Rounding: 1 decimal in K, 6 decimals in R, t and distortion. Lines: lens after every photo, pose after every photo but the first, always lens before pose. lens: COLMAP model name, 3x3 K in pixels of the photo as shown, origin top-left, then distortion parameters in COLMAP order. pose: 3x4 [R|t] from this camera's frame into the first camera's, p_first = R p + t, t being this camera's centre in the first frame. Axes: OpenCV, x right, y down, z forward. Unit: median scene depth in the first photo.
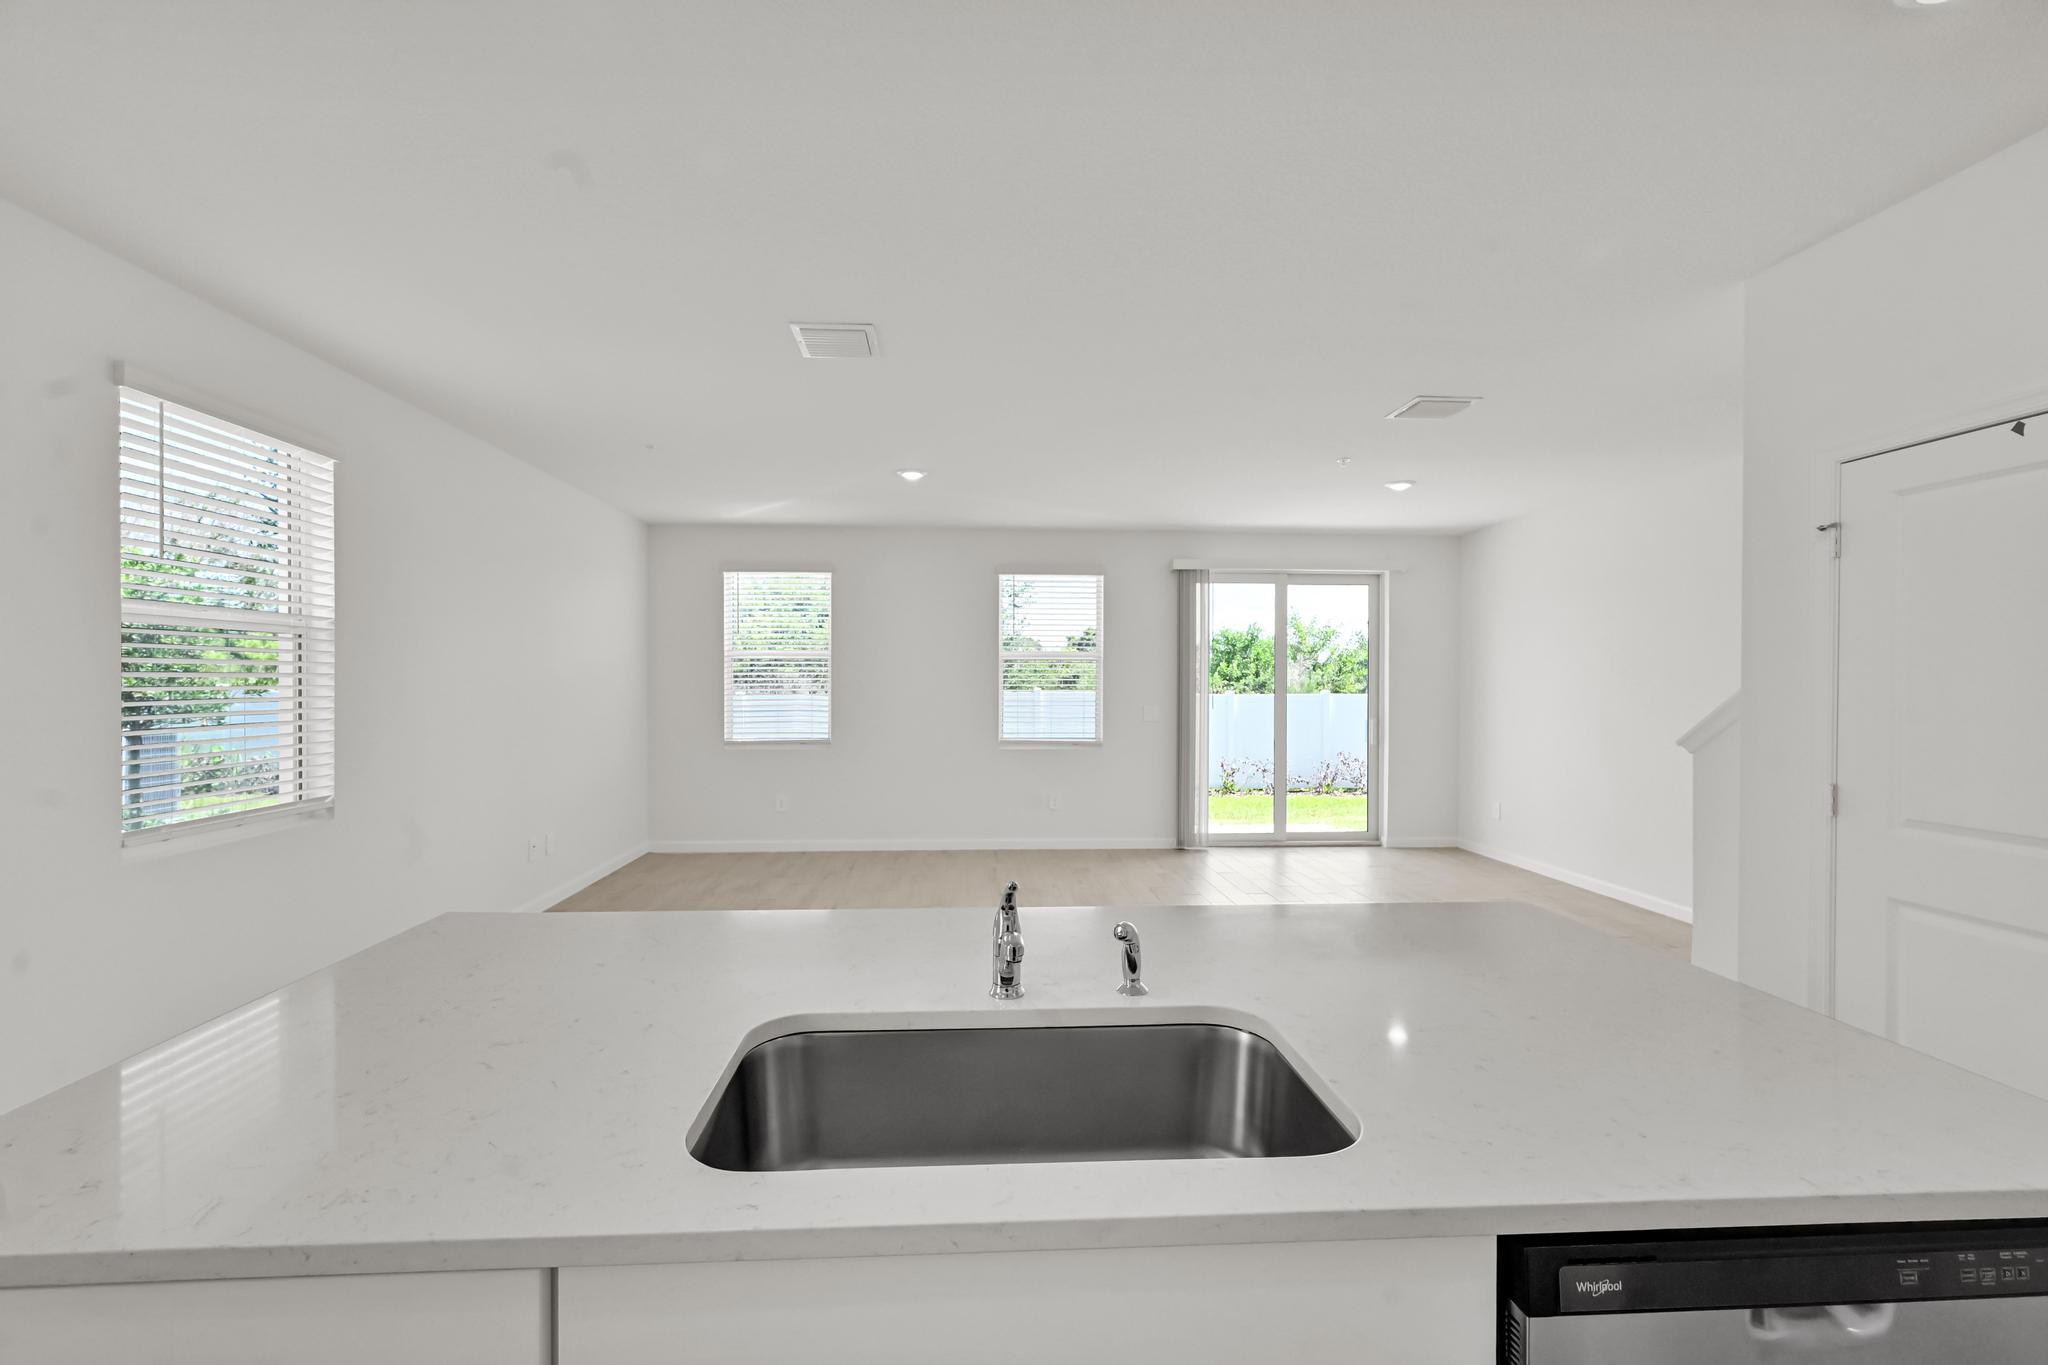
lens RADIAL K [[863.8, 0, 1023.3], [0, 863.8, 686.2], [0, 0, 1]] dist [0.002612, 0.000339]
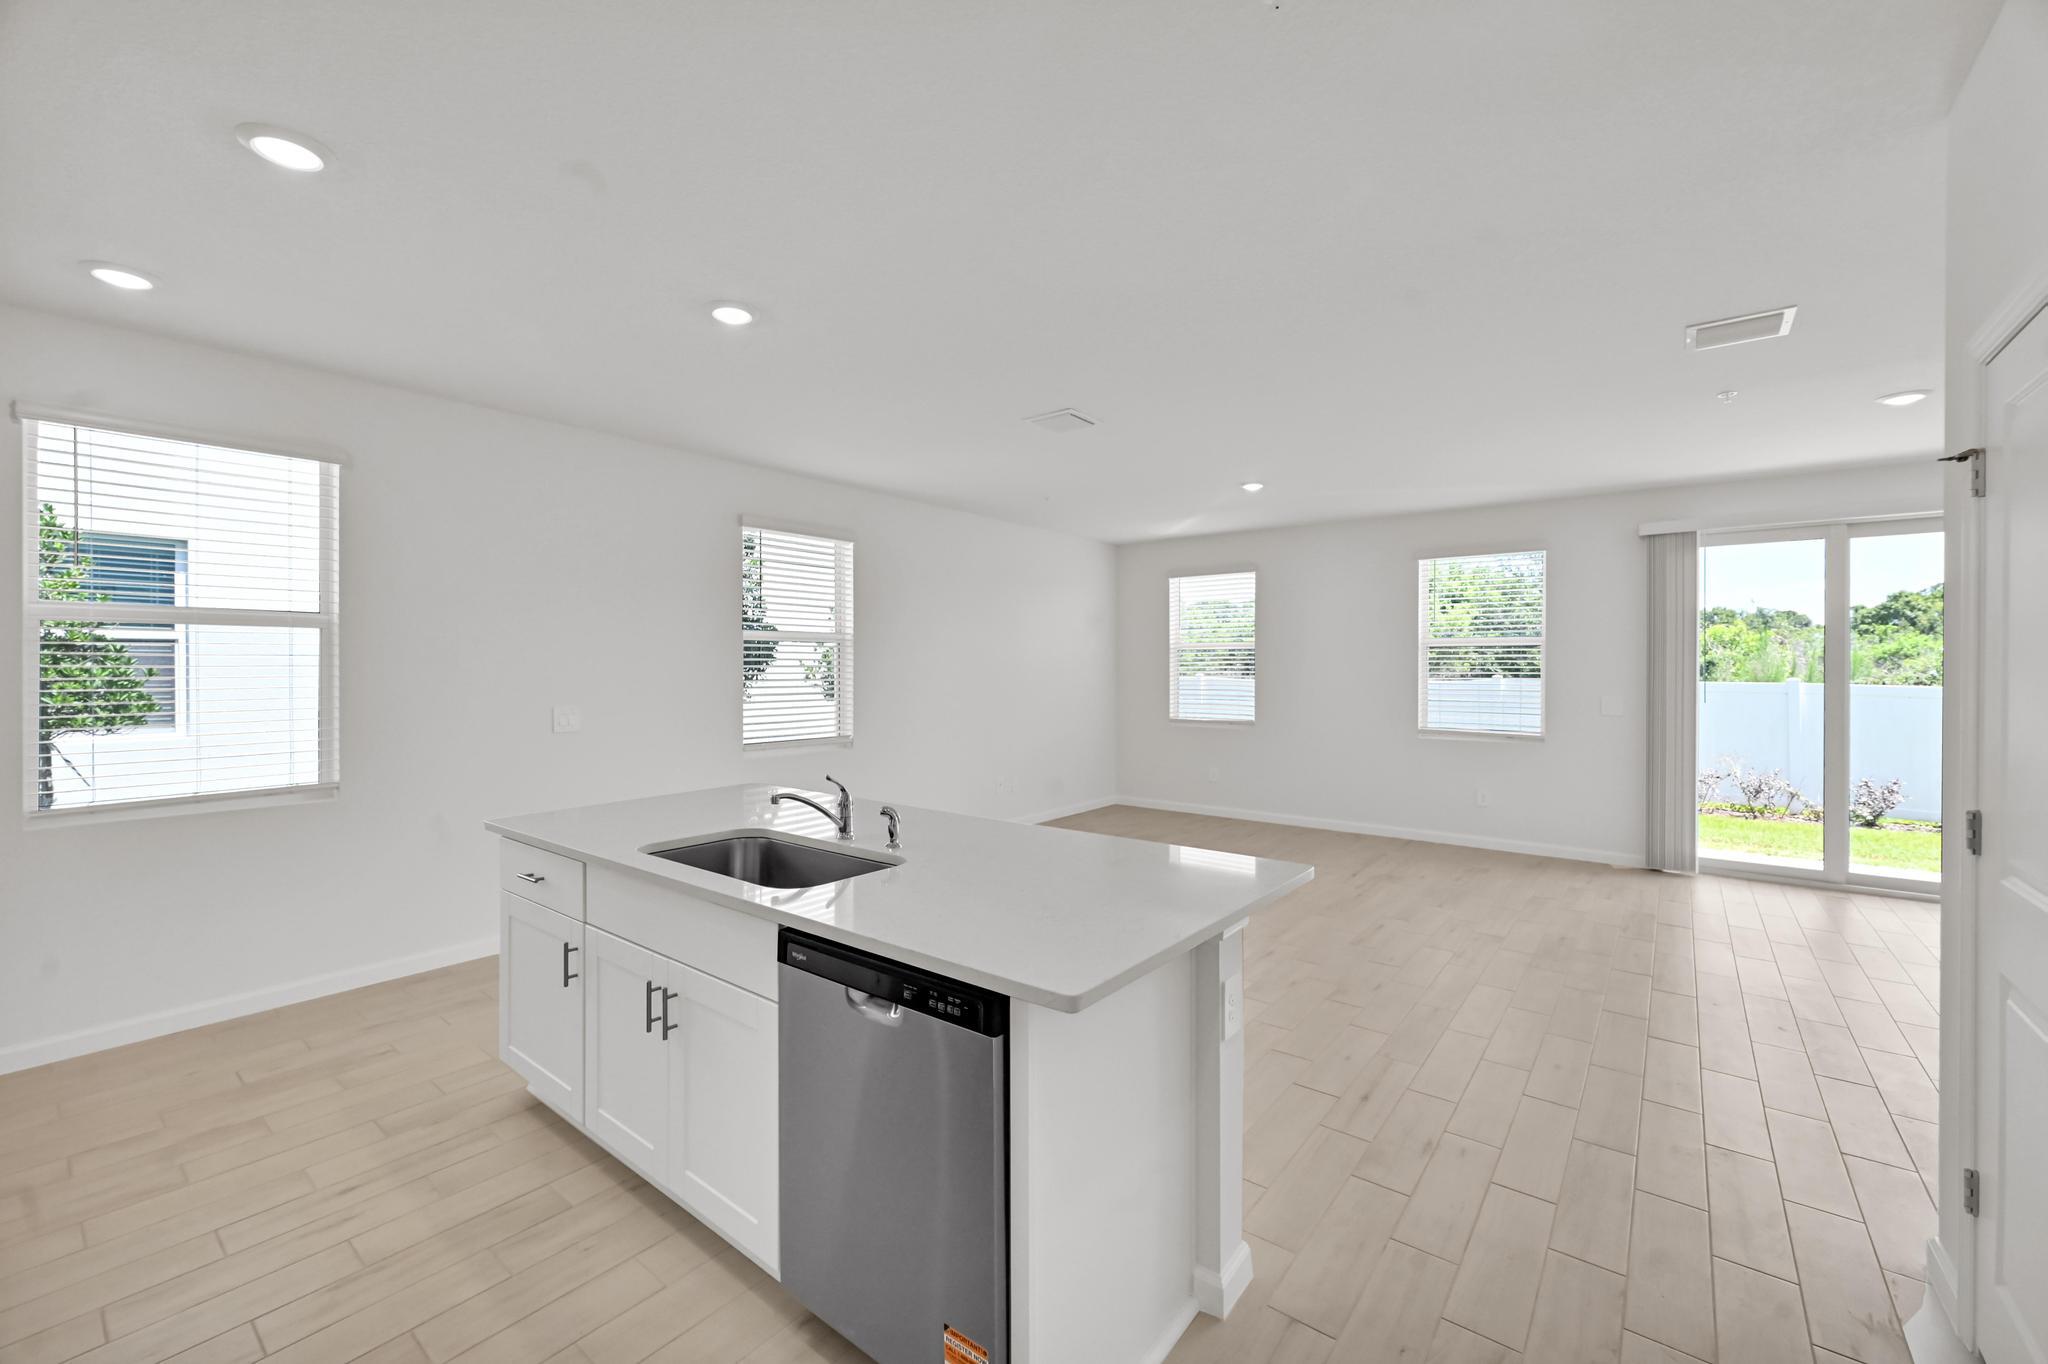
lens RADIAL K [[863.8, 0, 1031.6], [0, 863.8, 676.1], [0, 0, 1]] dist [0.002612, 0.000339]
pose [[0.739811, 0.004908, -0.672797, 0.317557], [-0.003387, 0.999988, 0.003571, 0.000124], [0.672806, -0.000364, 0.739819, -0.022785]]
